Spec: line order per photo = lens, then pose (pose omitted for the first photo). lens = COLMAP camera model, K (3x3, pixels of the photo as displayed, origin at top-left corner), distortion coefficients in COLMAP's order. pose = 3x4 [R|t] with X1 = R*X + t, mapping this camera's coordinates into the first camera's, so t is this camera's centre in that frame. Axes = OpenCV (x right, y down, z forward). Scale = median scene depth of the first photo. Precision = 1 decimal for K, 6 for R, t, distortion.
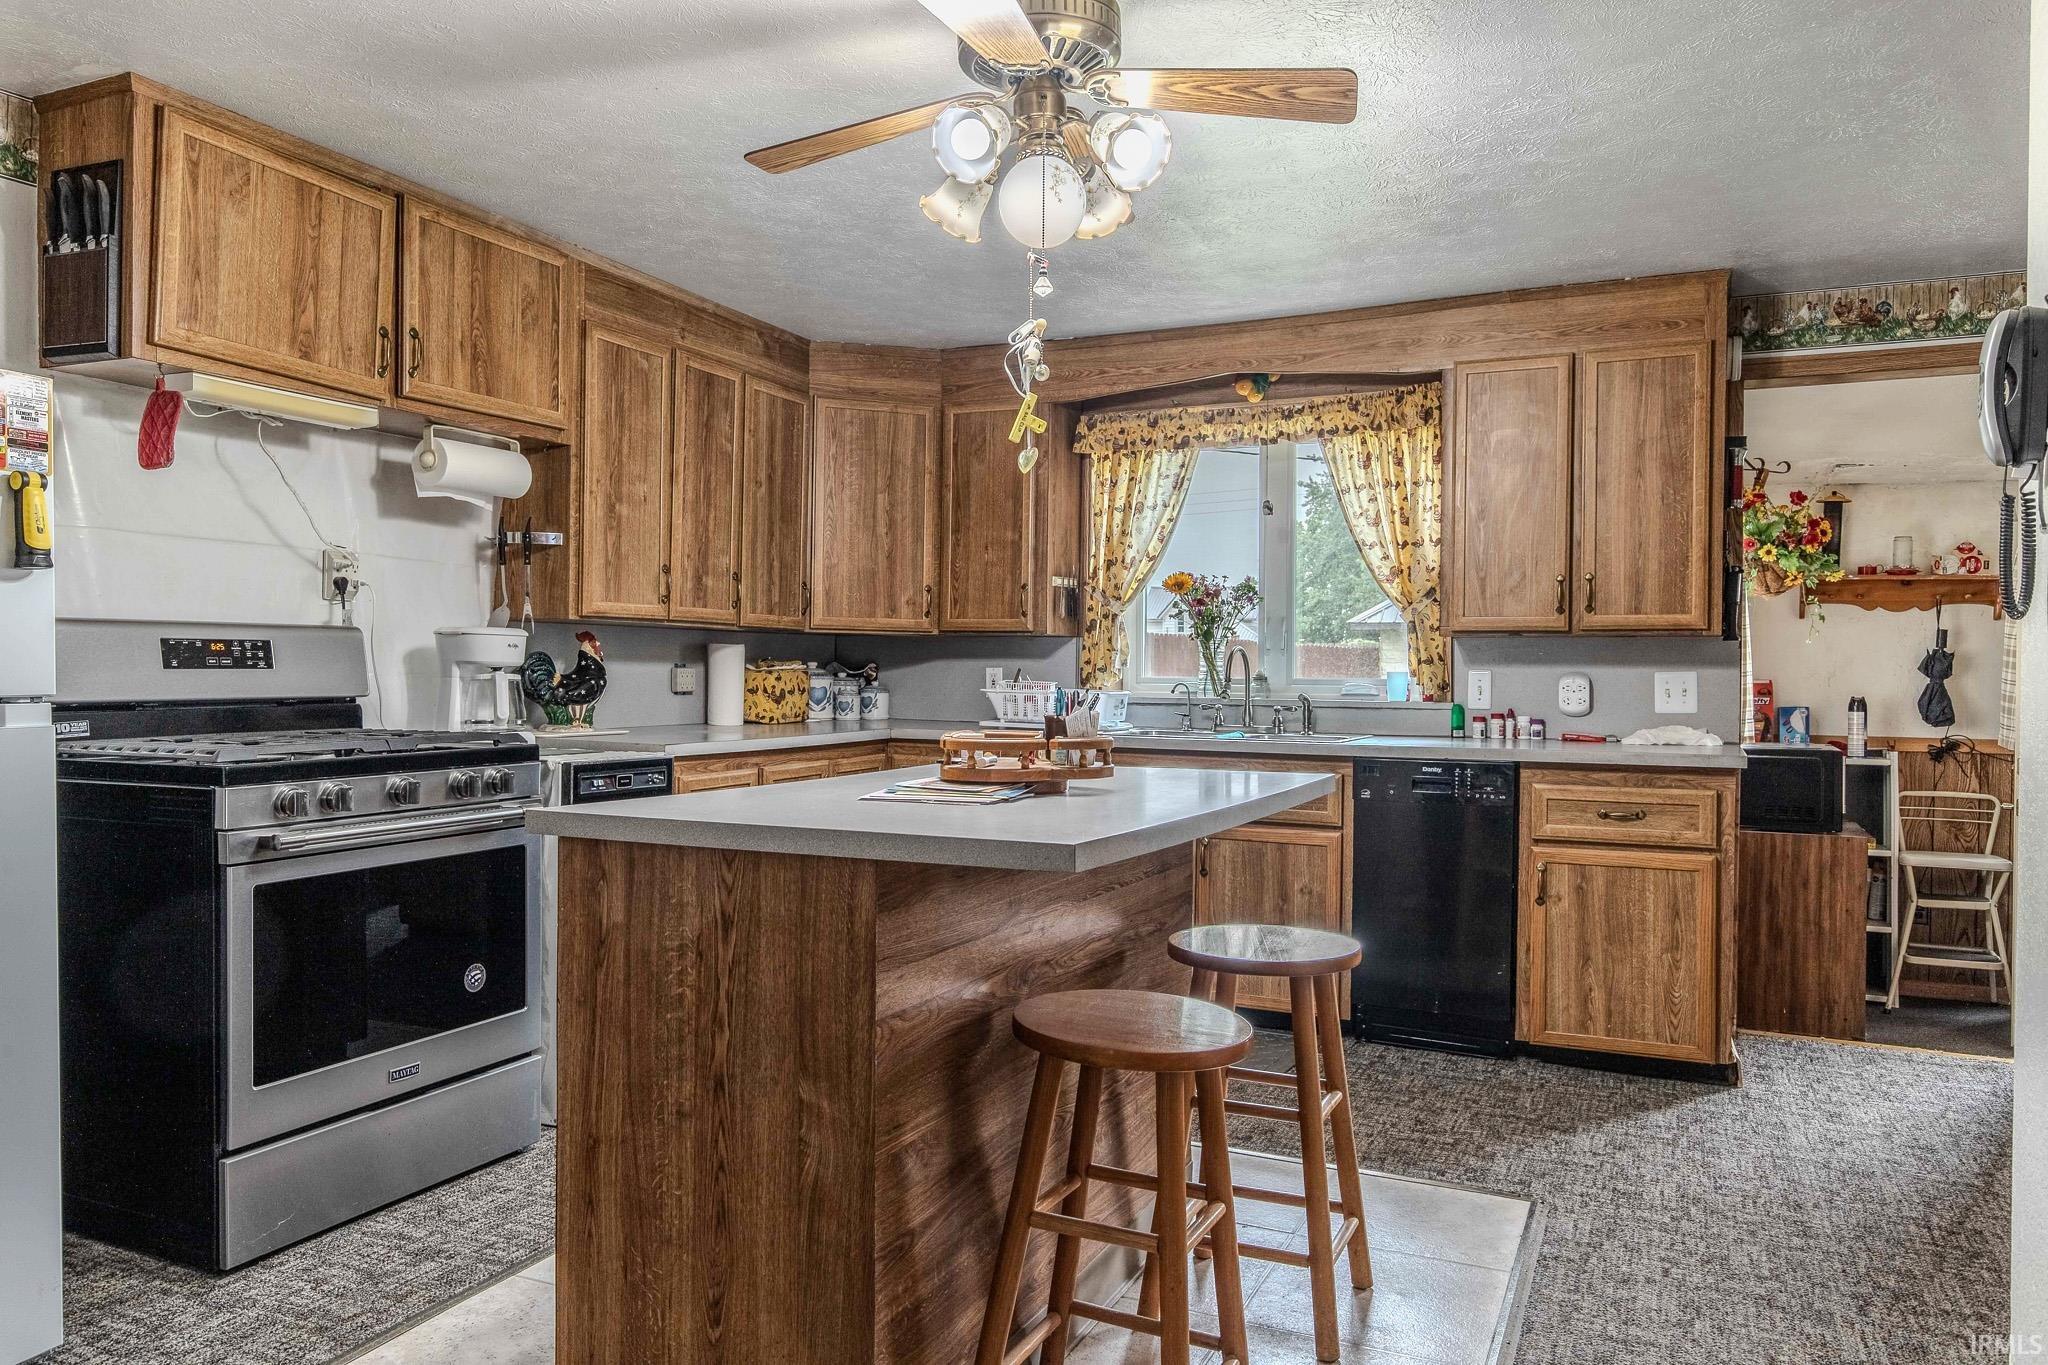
lens RADIAL K [[1413.1, 0, 1029.1], [0, 1413.1, 674.5], [0, 0, 1]] dist [0.004257, -0.003868]
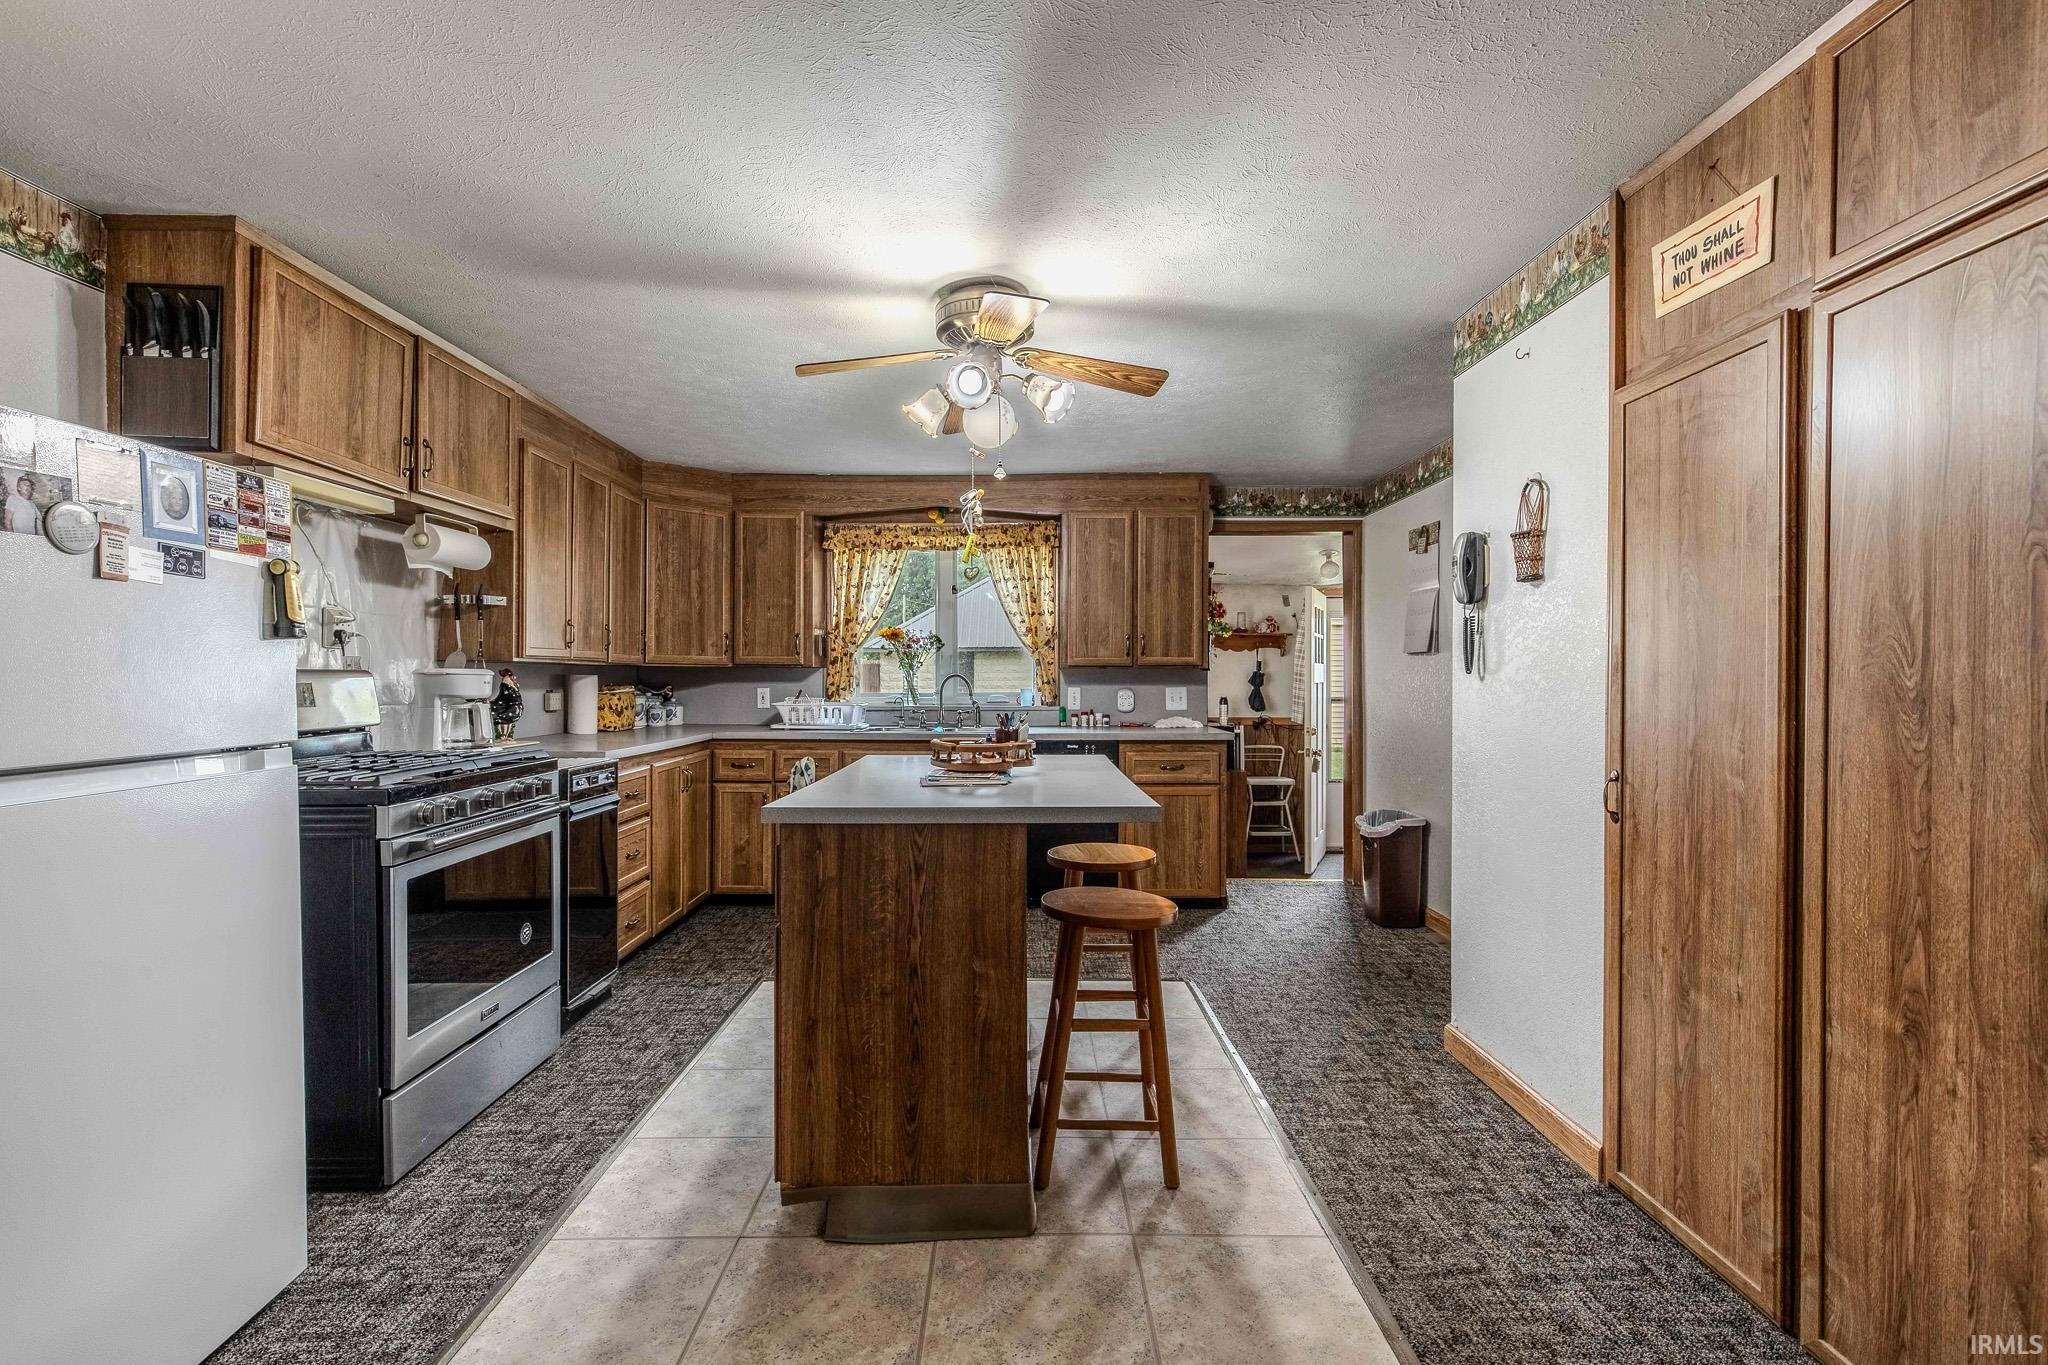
lens RADIAL K [[920.6, 0, 1026.5], [0, 920.6, 677.2], [0, 0, 1]] dist [0.011169, -0.001287]
pose [[0.904457, -0.008182, 0.426486, -0.267626], [0.008694, 0.999962, 0.000748, -0.020771], [-0.426475, 0.003031, 0.904494, 0.000133]]
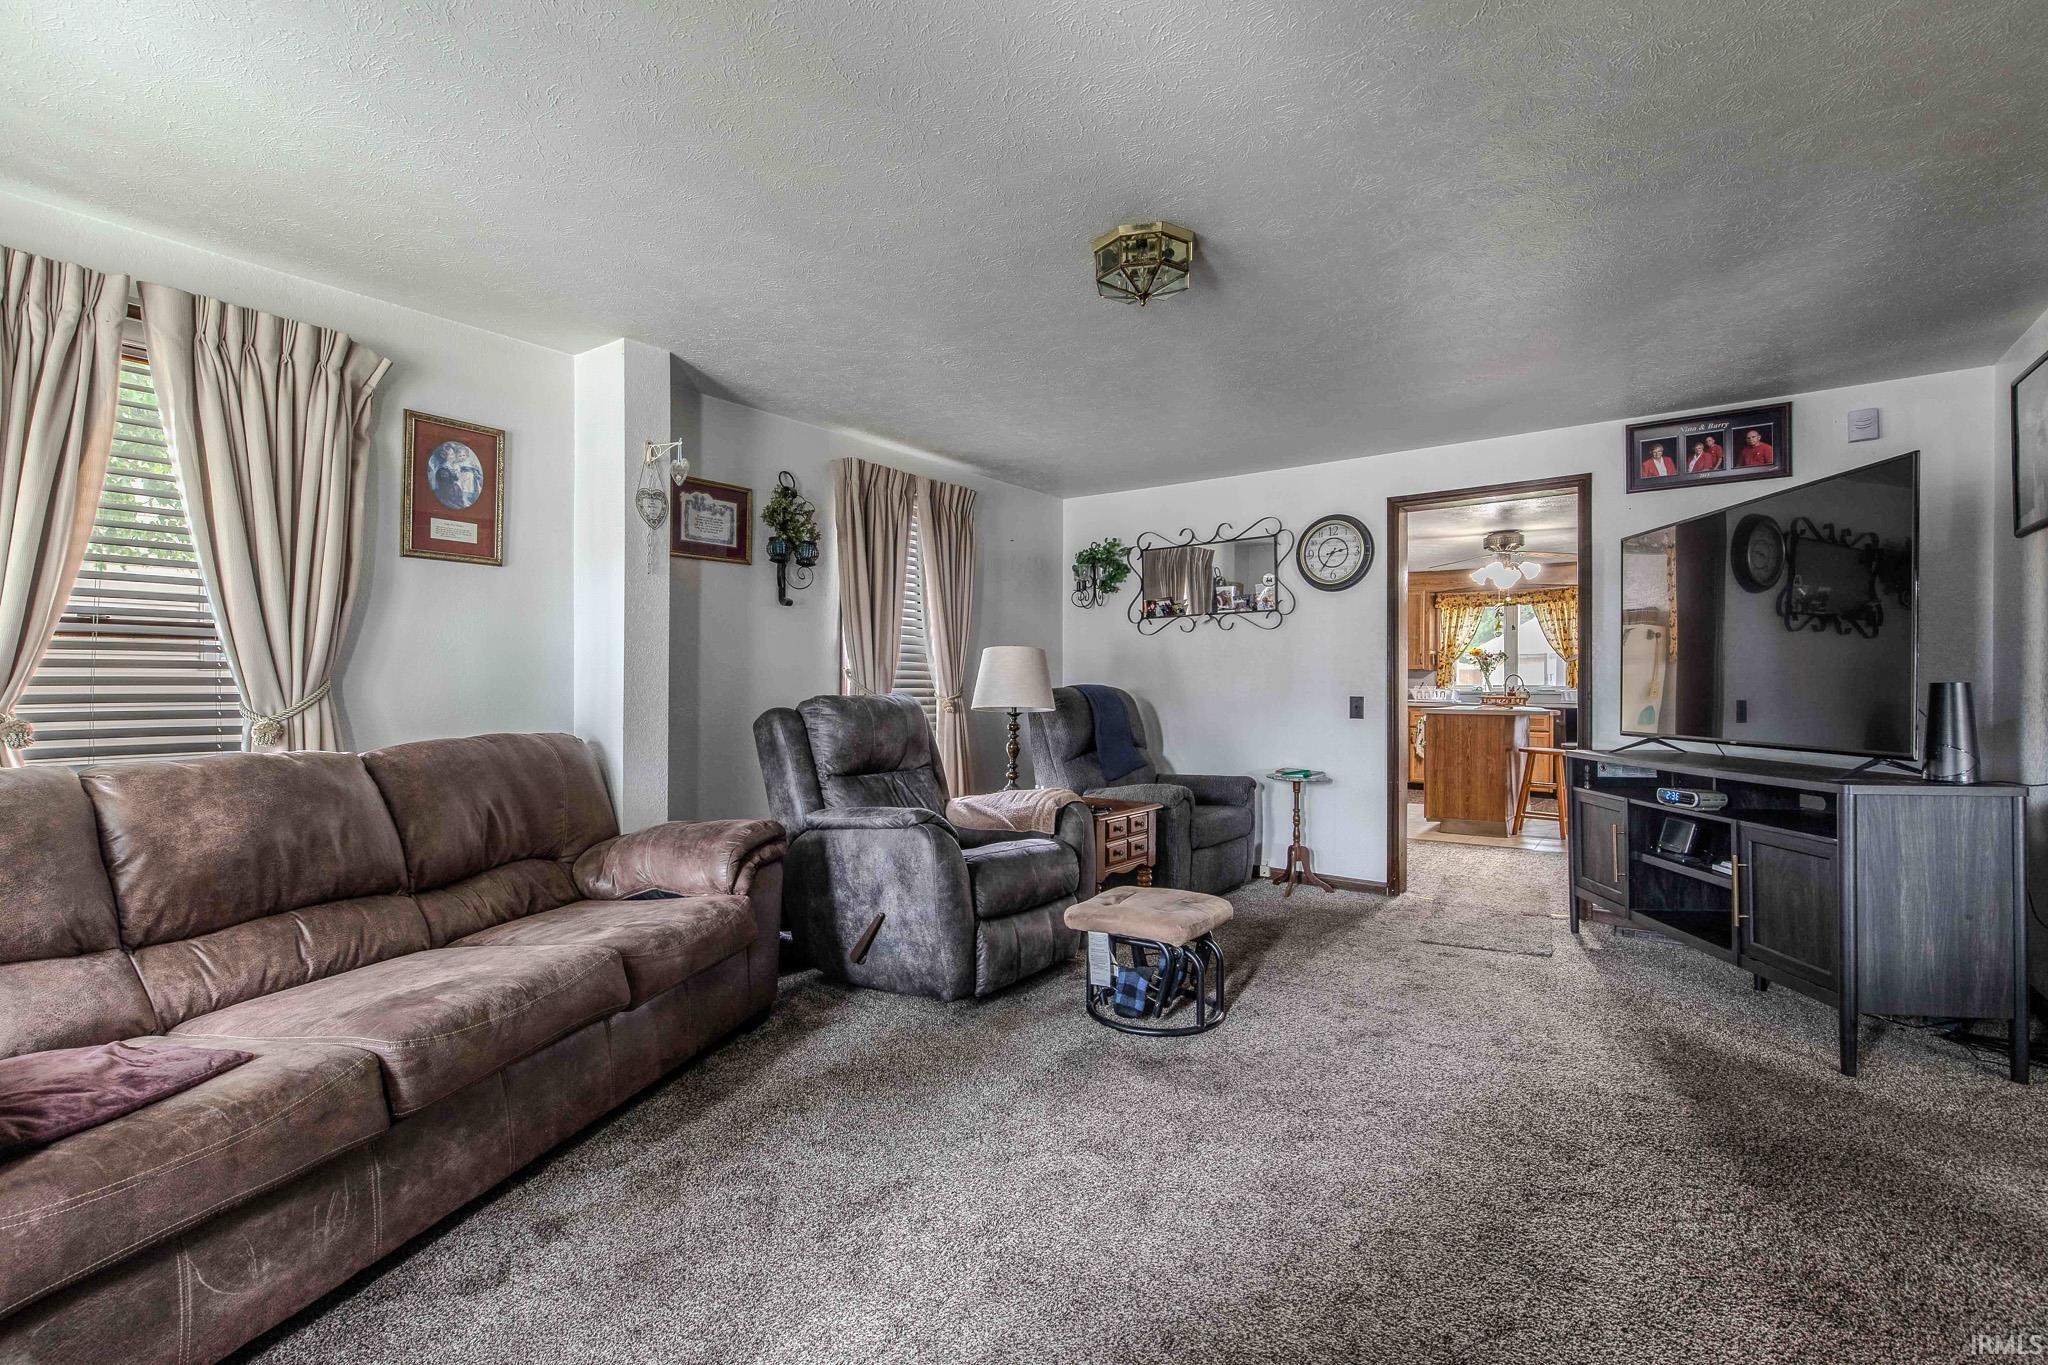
lens RADIAL K [[920.6, 0, 1015.6], [0, 920.6, 676.8], [0, 0, 1]] dist [0.011169, -0.001287]
pose [[0.980975, -0.006249, -0.194034, -0.610116], [0.004049, 0.999923, -0.011732, 0.005290], [0.194092, 0.010723, 0.980925, -1.401683]]
